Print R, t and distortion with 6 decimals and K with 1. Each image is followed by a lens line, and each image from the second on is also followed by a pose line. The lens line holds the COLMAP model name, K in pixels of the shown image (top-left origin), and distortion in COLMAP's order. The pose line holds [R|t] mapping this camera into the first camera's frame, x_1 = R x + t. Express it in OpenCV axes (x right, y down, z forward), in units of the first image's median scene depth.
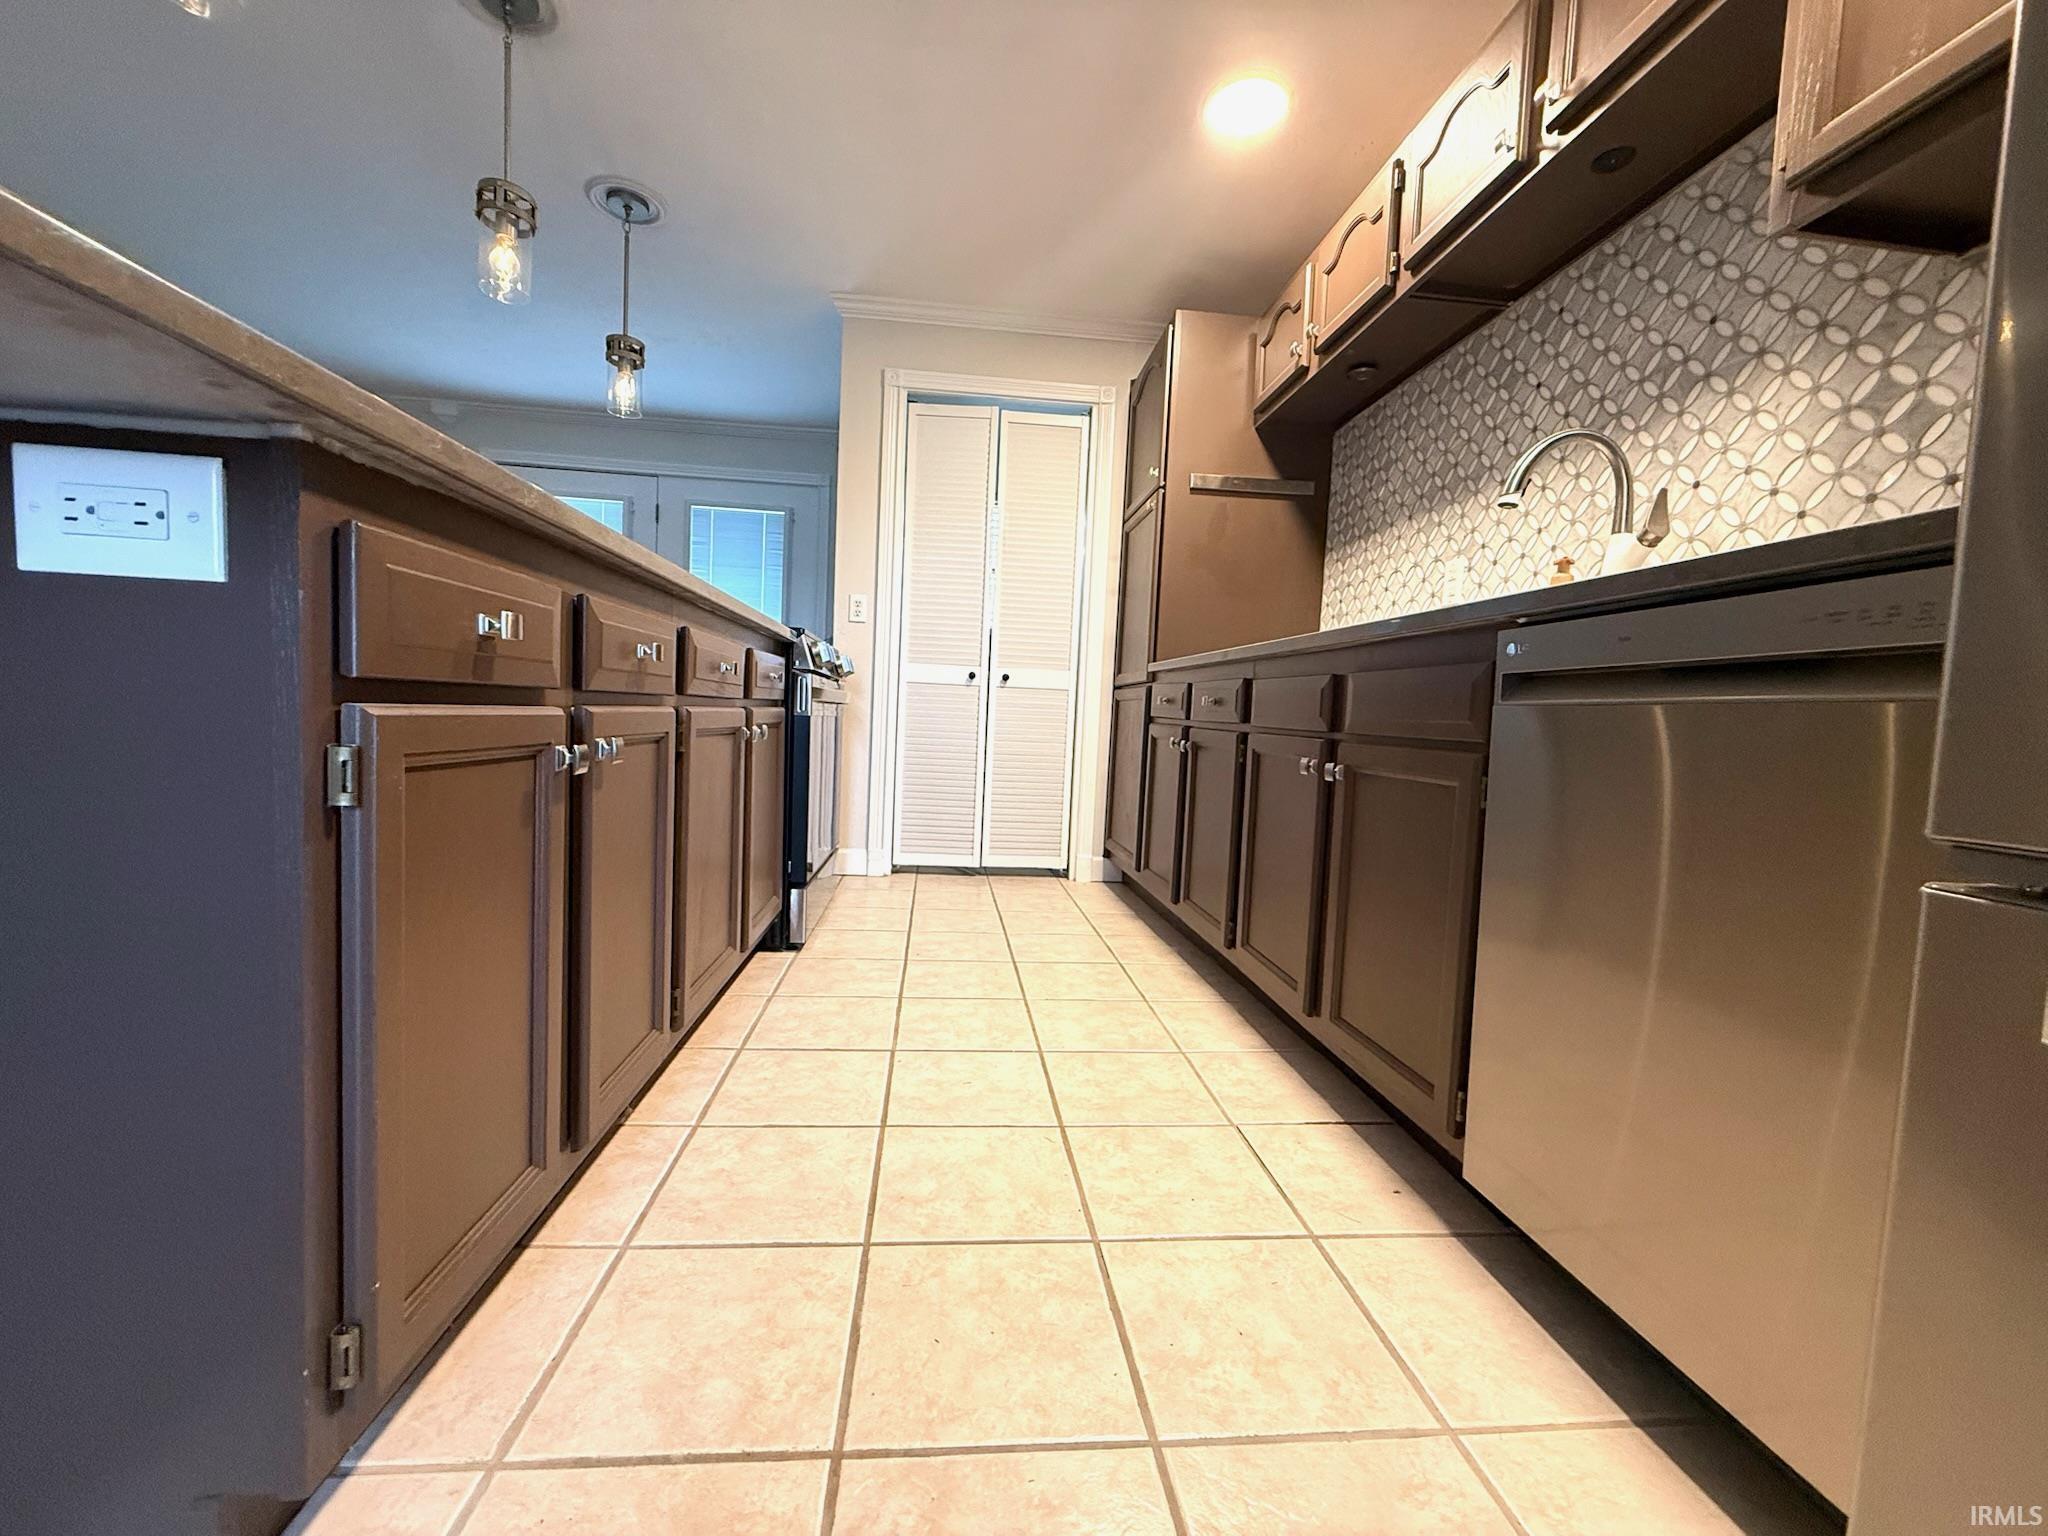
lens RADIAL K [[817.2, 0, 1026.1], [0, 817.2, 771.5], [0, 0, 1]] dist [-0.000198, 0.000020]
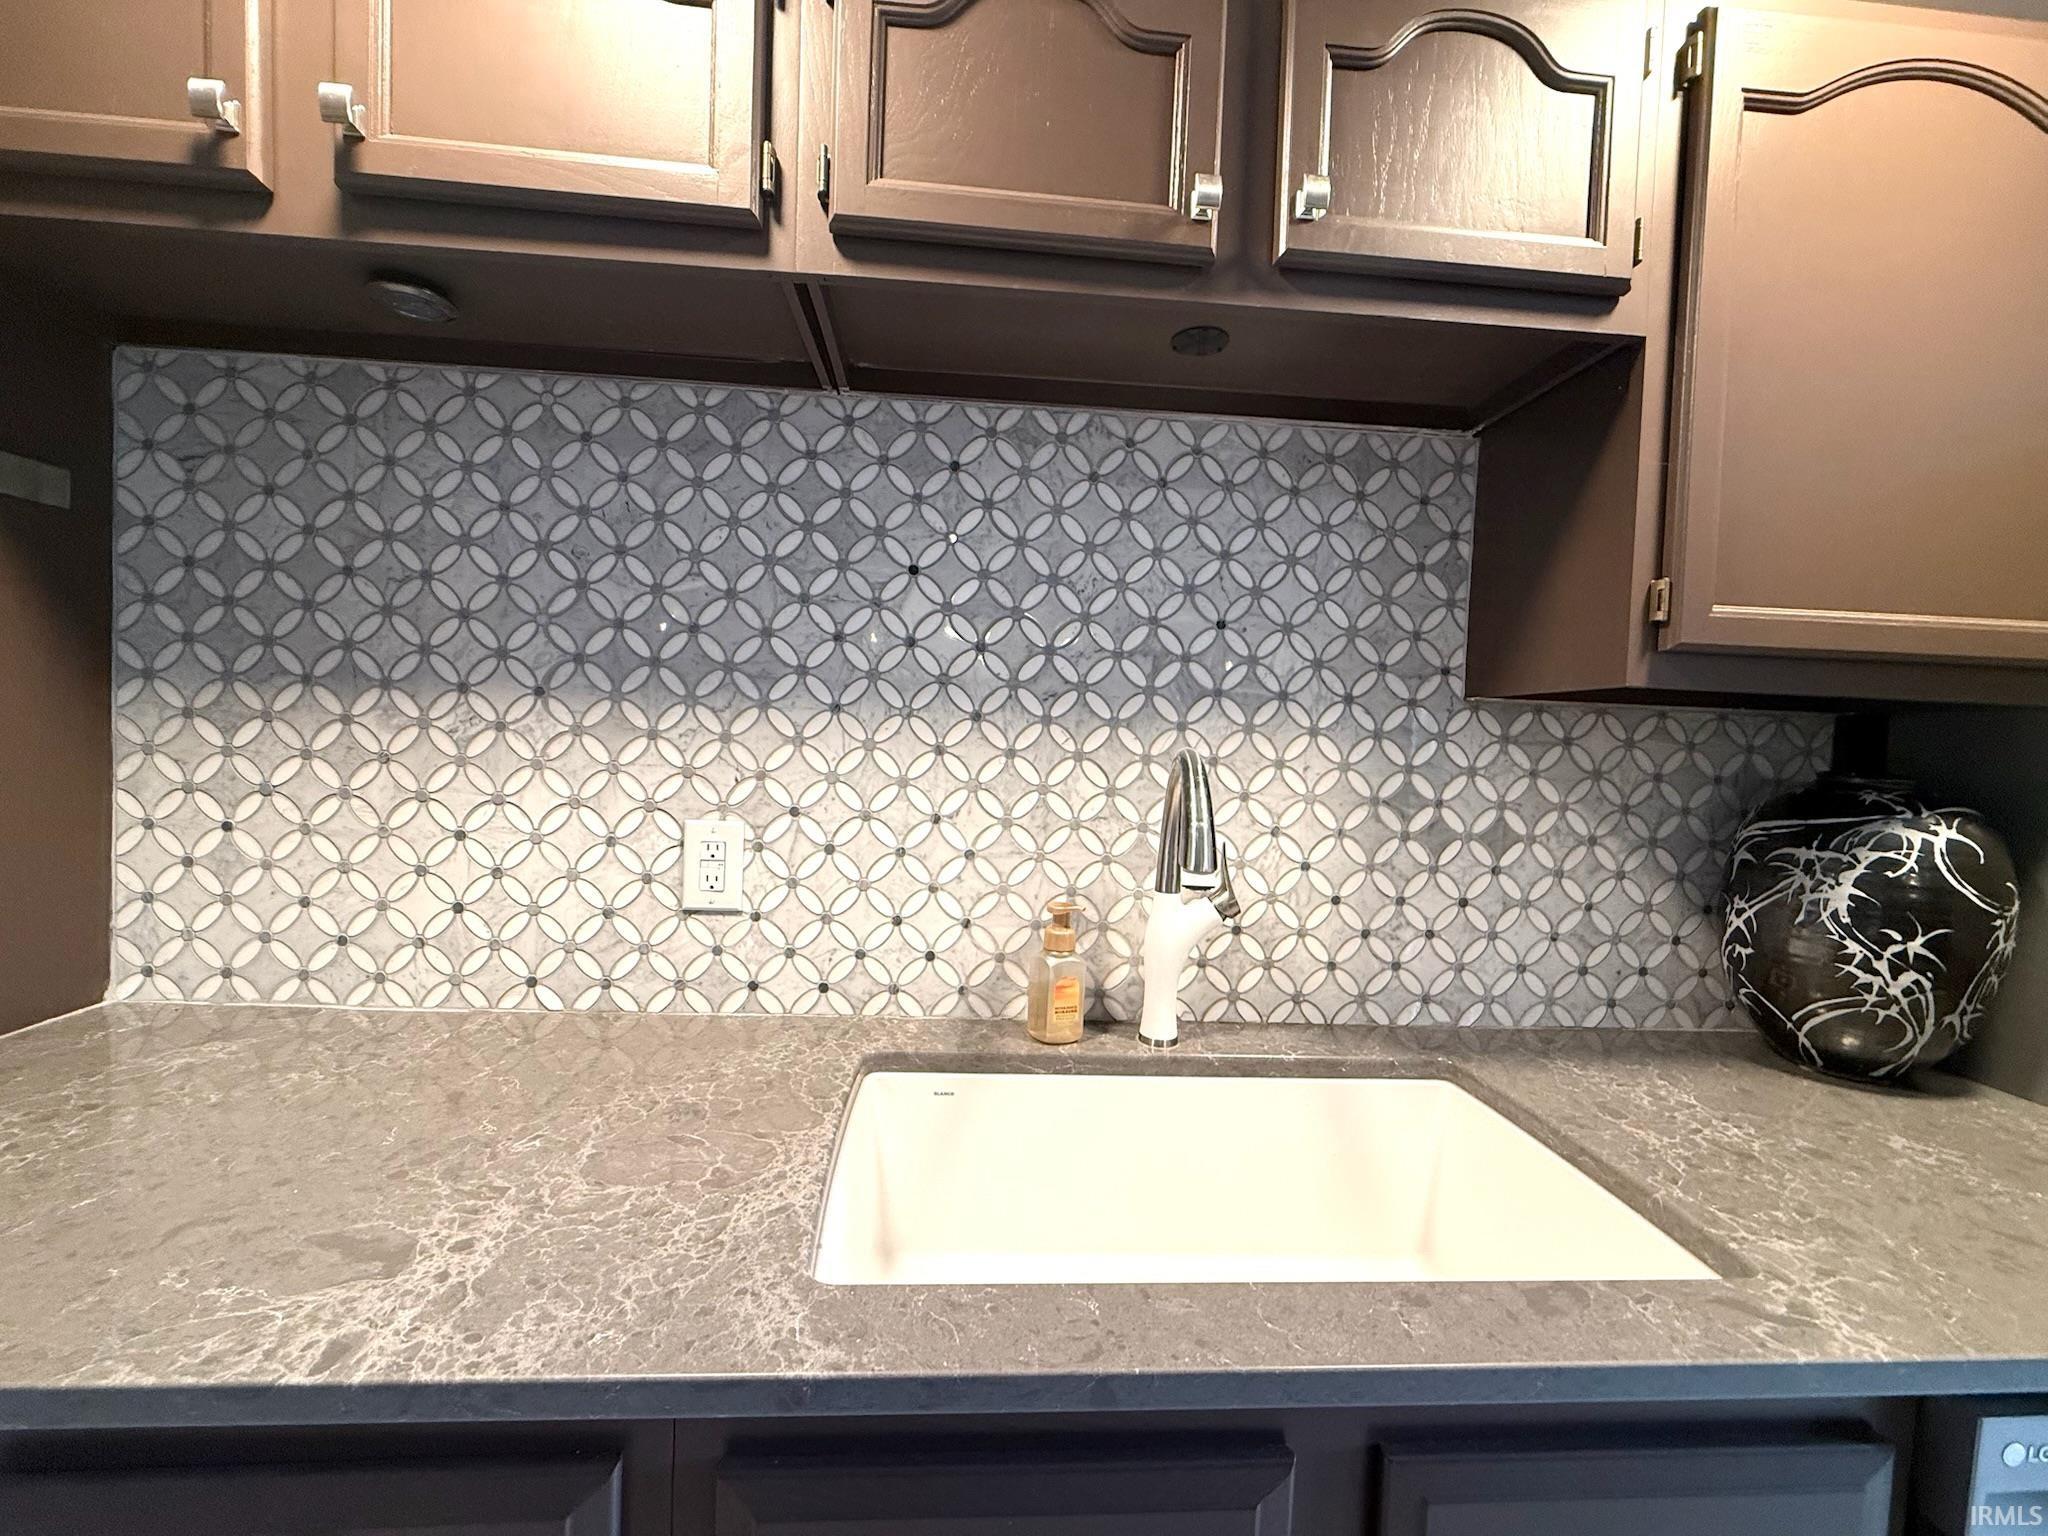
lens RADIAL K [[817.2, 0, 1013.5], [0, 817.2, 768.9], [0, 0, 1]] dist [-0.000198, 0.000020]
pose [[0.036040, -0.081719, 0.996004, 0.033885], [0.029405, 0.996306, 0.080680, -0.414705], [-0.998918, 0.026380, 0.038310, 1.006574]]
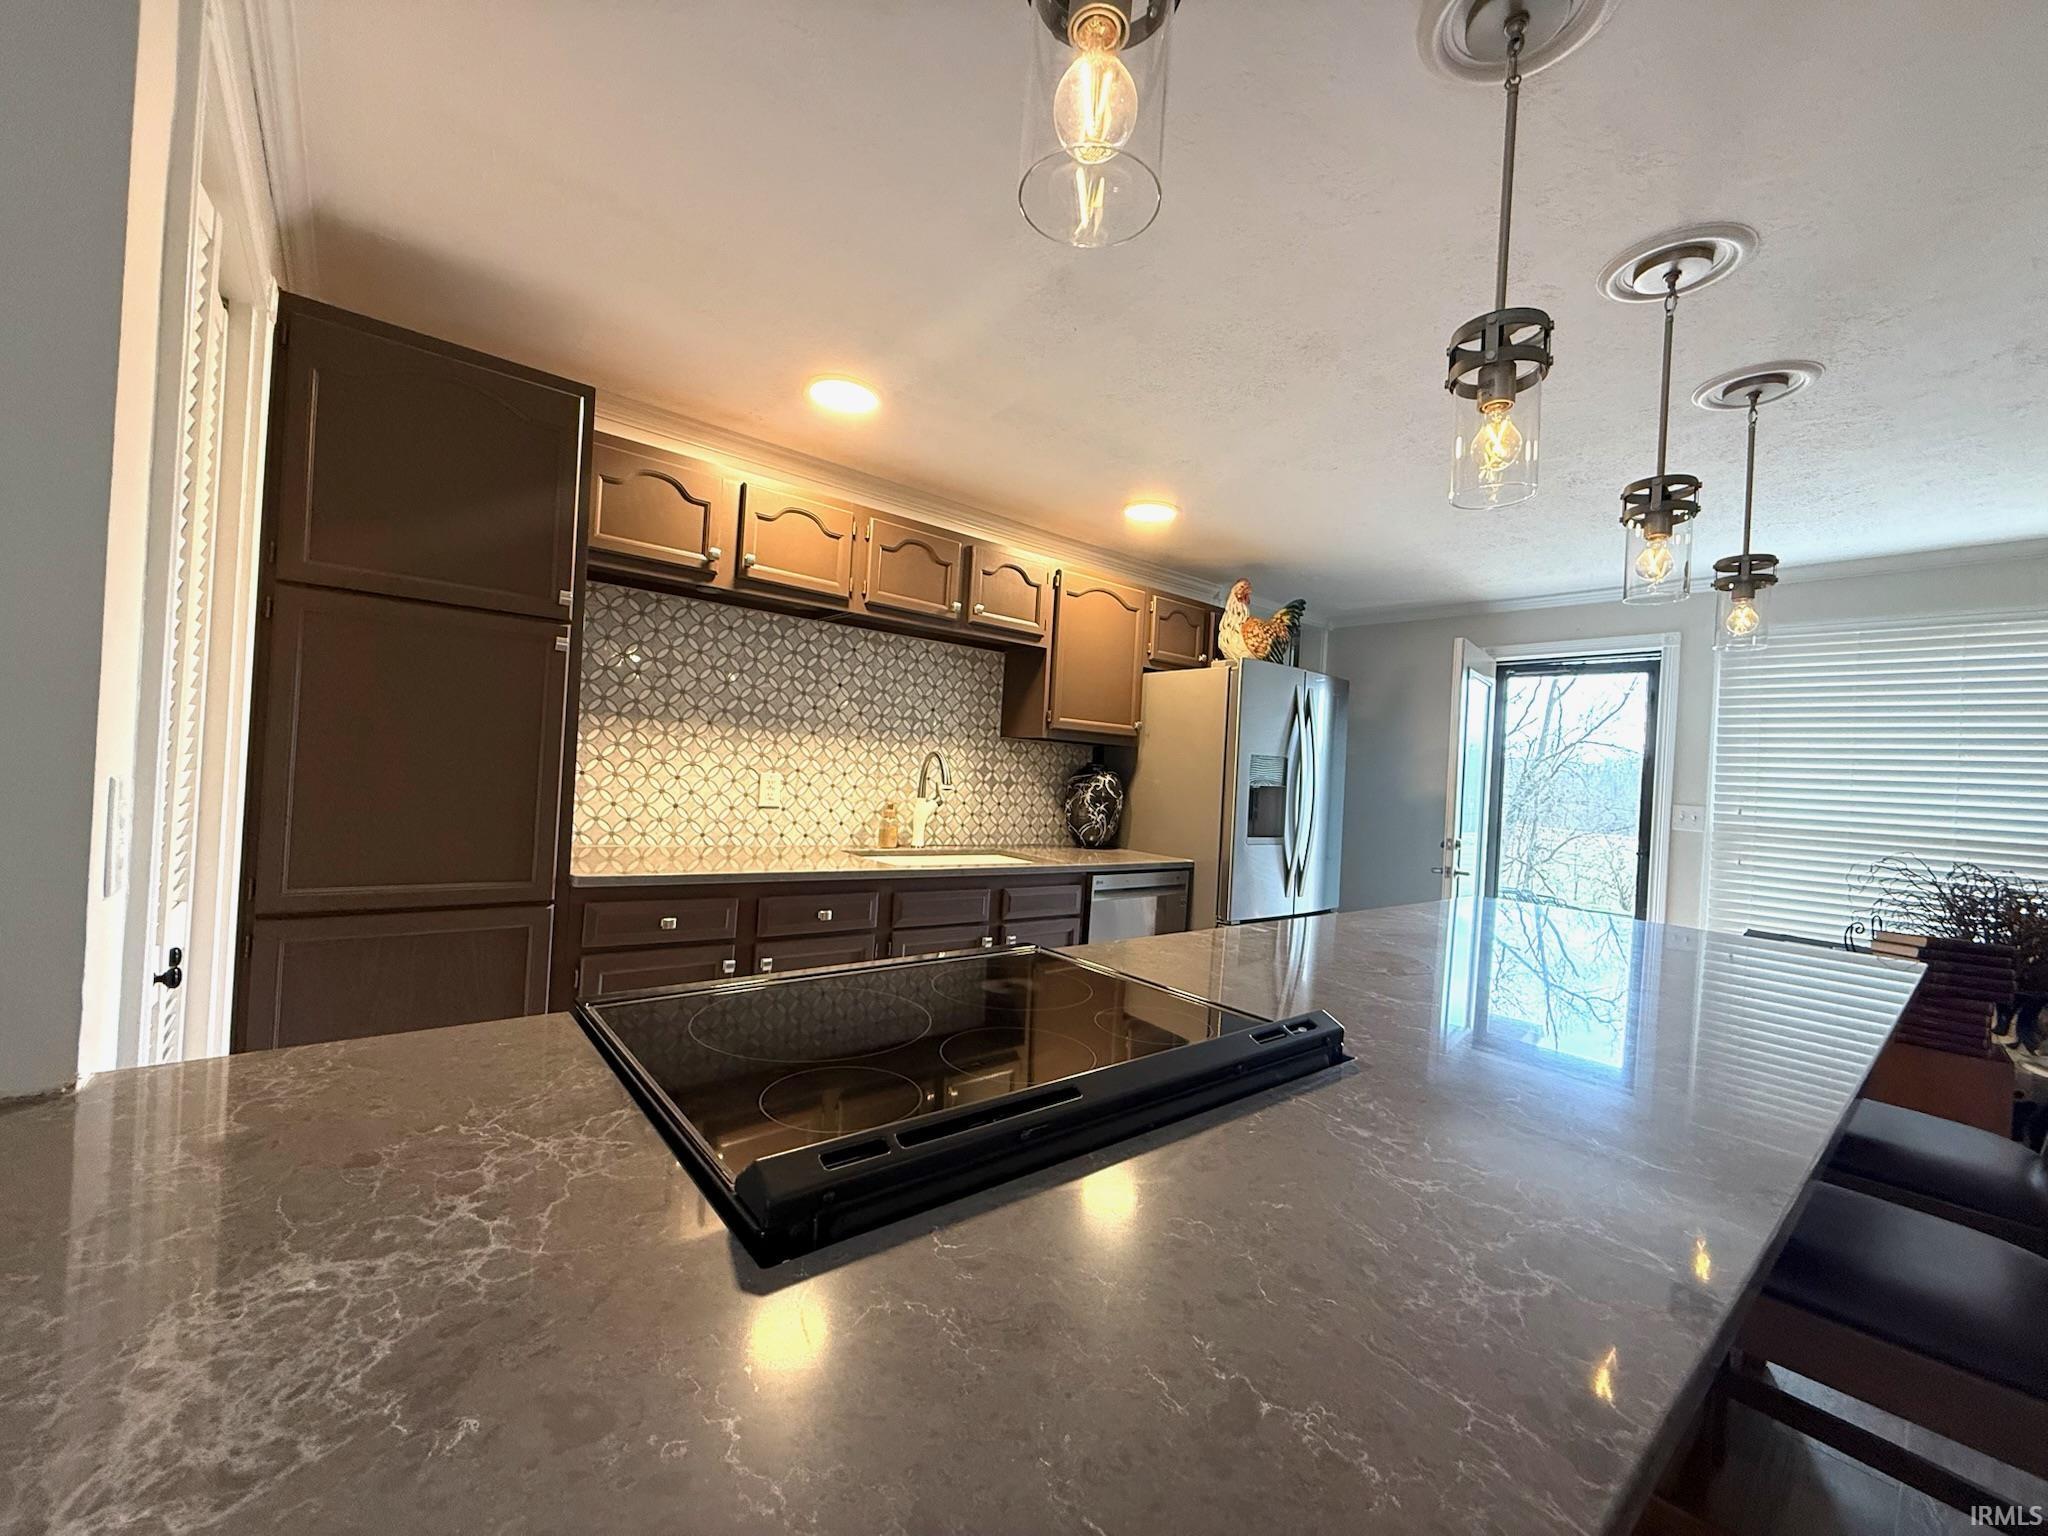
lens RADIAL K [[817.2, 0, 1022.7], [0, 817.2, 770.3], [0, 0, 1]] dist [-0.000198, 0.000020]
pose [[-0.550892, -0.075134, 0.831188, -1.073326], [-0.029635, 0.997072, 0.070487, -0.473453], [-0.834050, 0.014198, -0.551506, 1.780580]]
